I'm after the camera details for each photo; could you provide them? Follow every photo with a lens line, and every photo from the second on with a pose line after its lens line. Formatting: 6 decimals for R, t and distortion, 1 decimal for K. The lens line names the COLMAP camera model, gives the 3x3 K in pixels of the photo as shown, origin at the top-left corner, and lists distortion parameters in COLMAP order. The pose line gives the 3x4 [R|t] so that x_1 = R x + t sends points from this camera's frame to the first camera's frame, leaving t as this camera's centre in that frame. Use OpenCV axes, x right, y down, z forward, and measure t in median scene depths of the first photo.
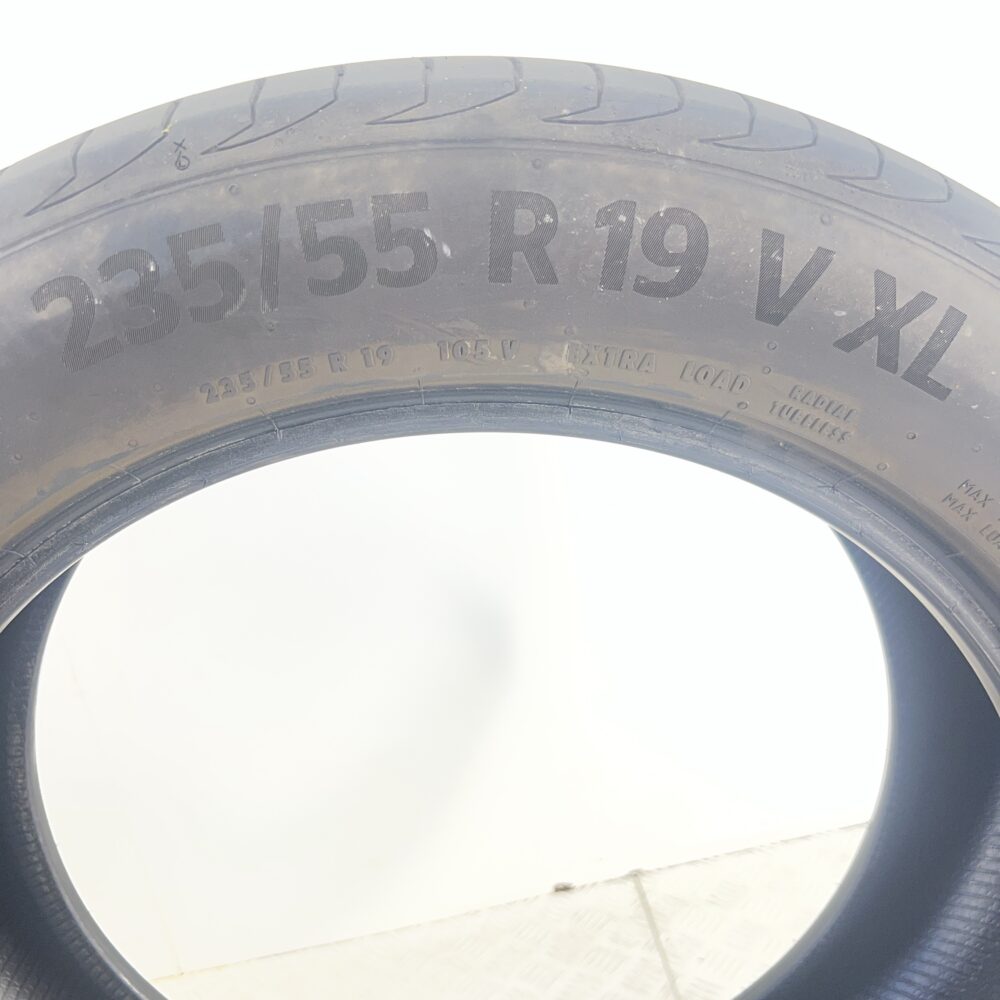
lens RADIAL K [[1080.8, 0, 504.9], [0, 1080.8, 490.3], [0, 0, 1]] dist [-0.009507, 0.000000]
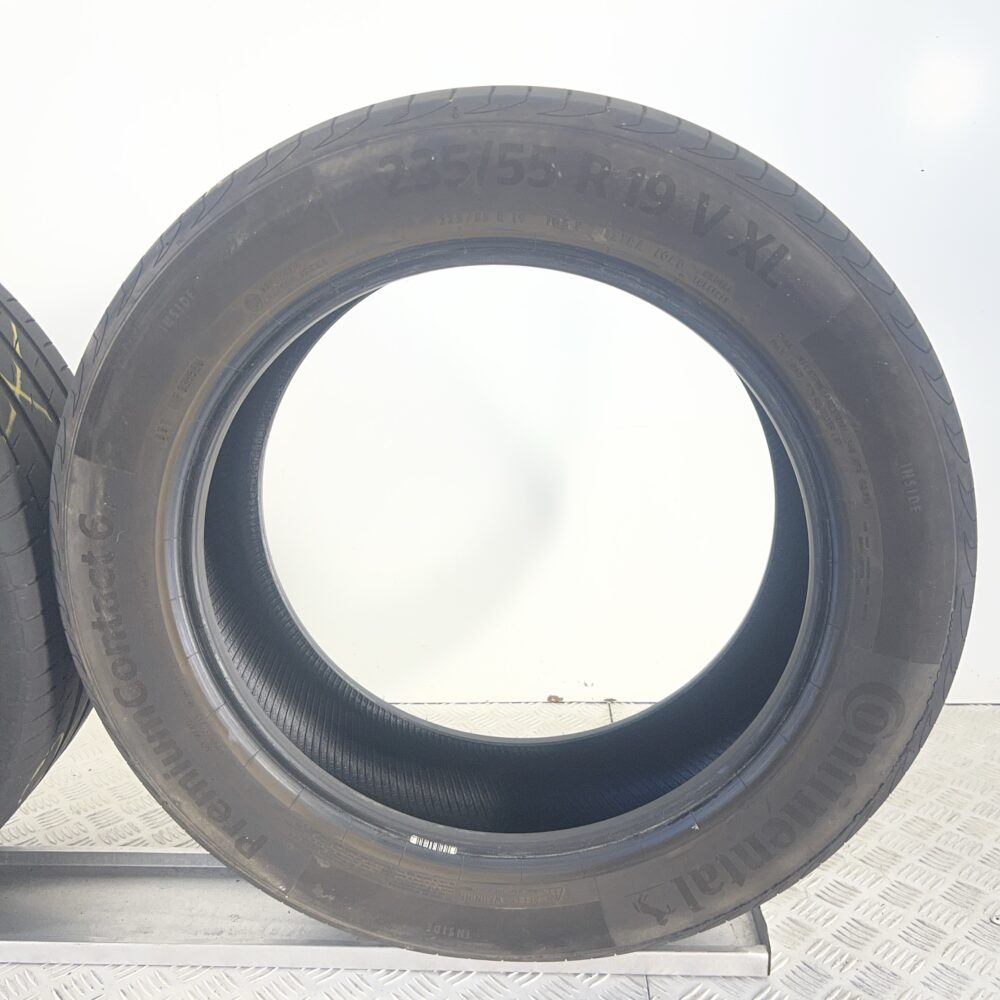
lens RADIAL K [[1080.8, 0, 495.9], [0, 1080.8, 509.9], [0, 0, 1]] dist [-0.009507, 0.000000]
pose [[0.974853, 0.207086, -0.082319, 0.146617], [-0.207229, 0.978268, 0.006893, 0.474818], [0.081957, 0.010339, 0.996582, -1.252618]]
